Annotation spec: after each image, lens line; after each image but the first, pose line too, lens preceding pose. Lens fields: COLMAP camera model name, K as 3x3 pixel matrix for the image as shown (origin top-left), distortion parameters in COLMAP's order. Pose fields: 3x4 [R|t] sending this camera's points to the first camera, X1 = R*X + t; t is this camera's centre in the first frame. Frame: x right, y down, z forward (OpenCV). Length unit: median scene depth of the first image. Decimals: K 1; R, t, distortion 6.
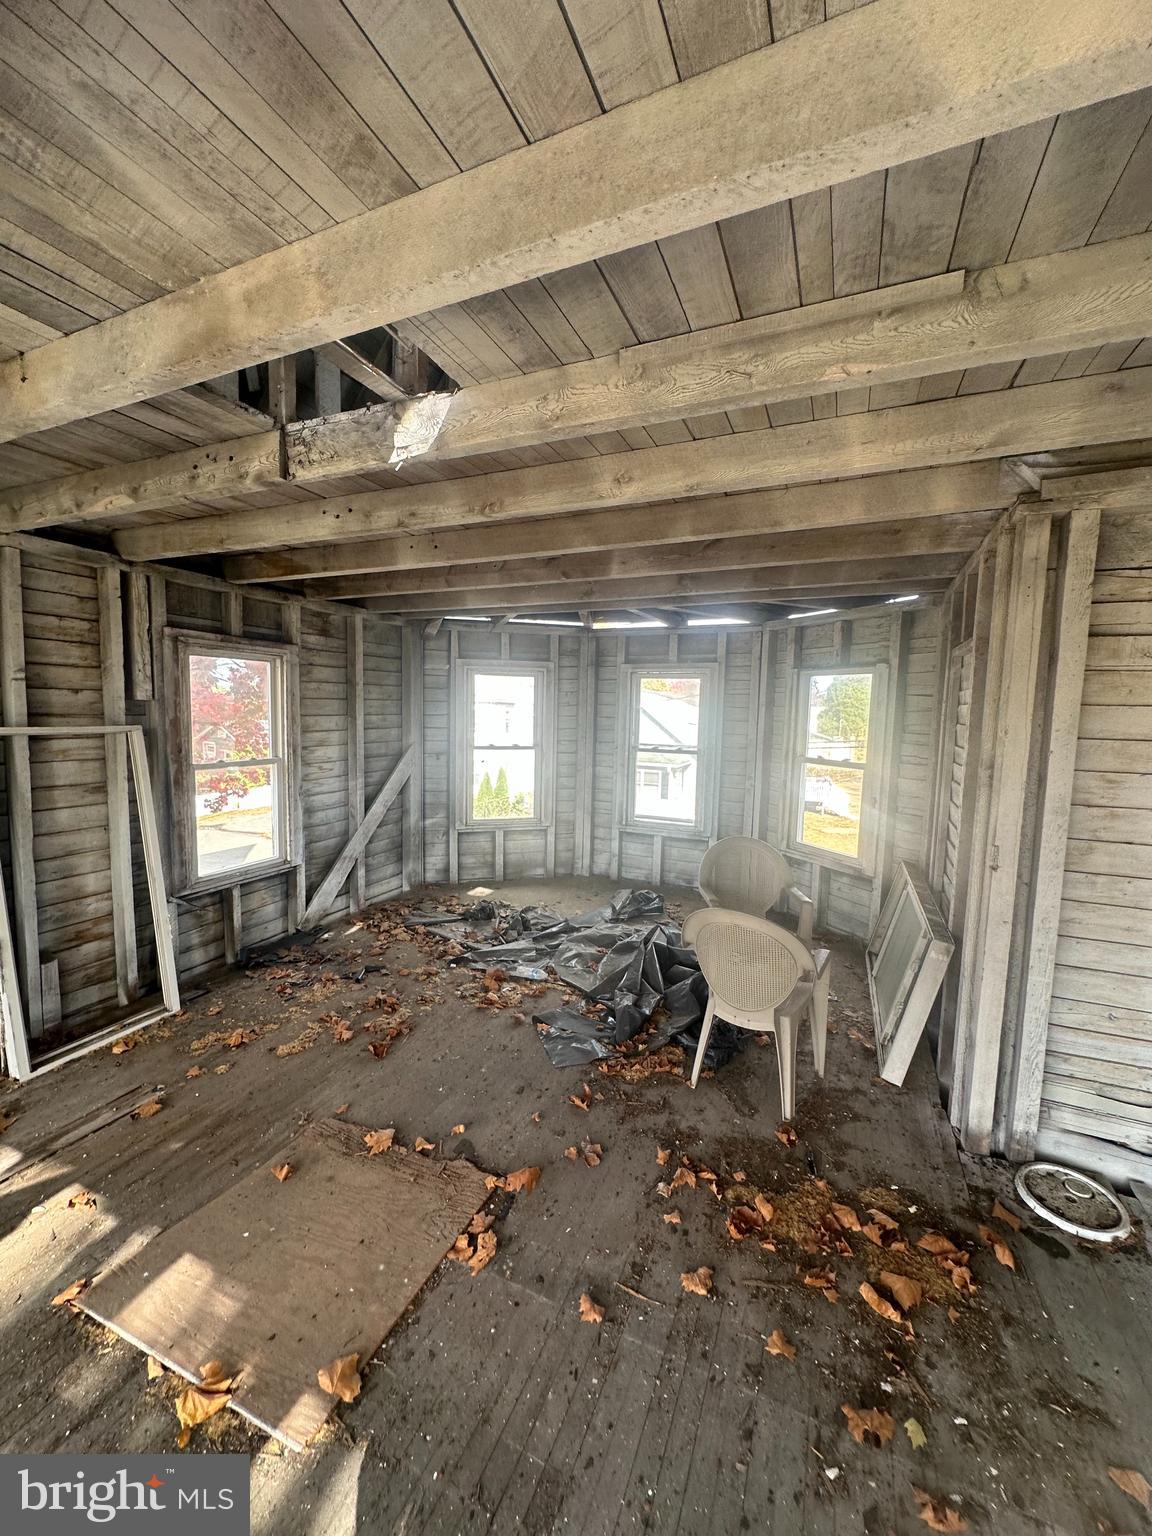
lens RADIAL K [[616.1, 0, 575.6], [0, 616.1, 769.4], [0, 0, 1]] dist [-0.003710, 0.001163]
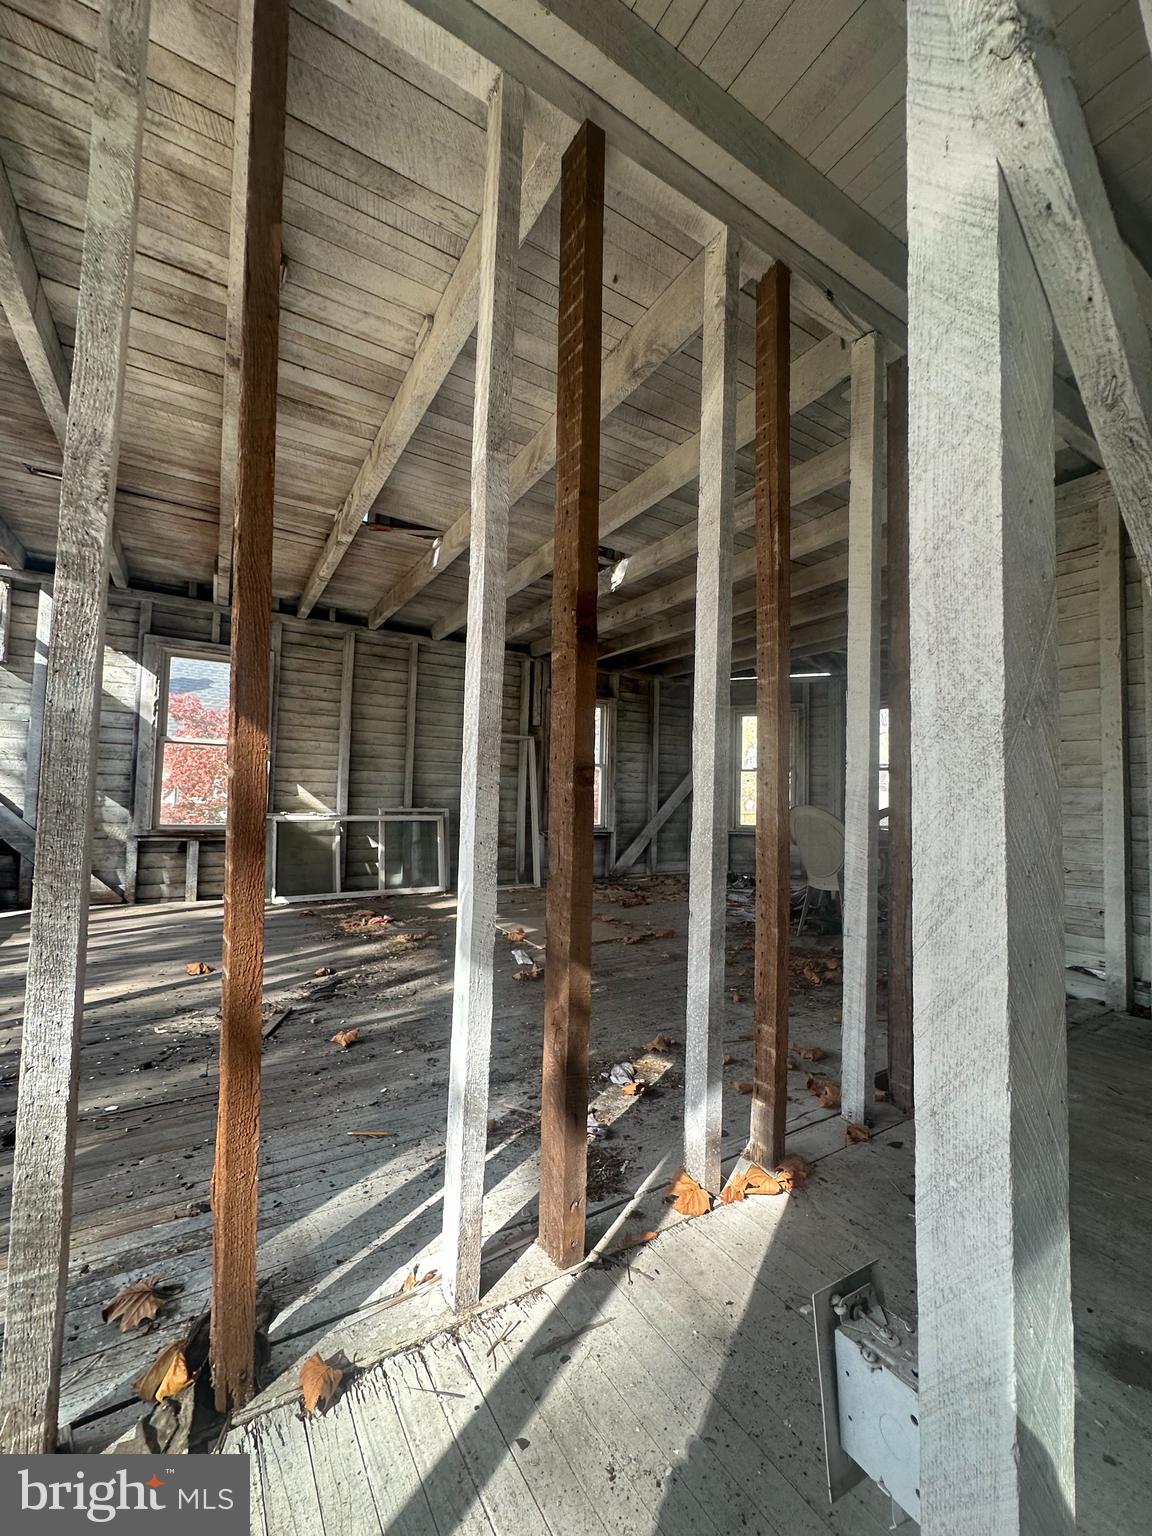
lens RADIAL K [[616.1, 0, 573.1], [0, 616.1, 769.1], [0, 0, 1]] dist [-0.003710, 0.001163]
pose [[0.823546, -0.028407, -0.566538, 0.370675], [-0.061732, 0.988325, -0.139294, 0.216684], [0.563881, 0.149689, 0.812177, -0.373371]]
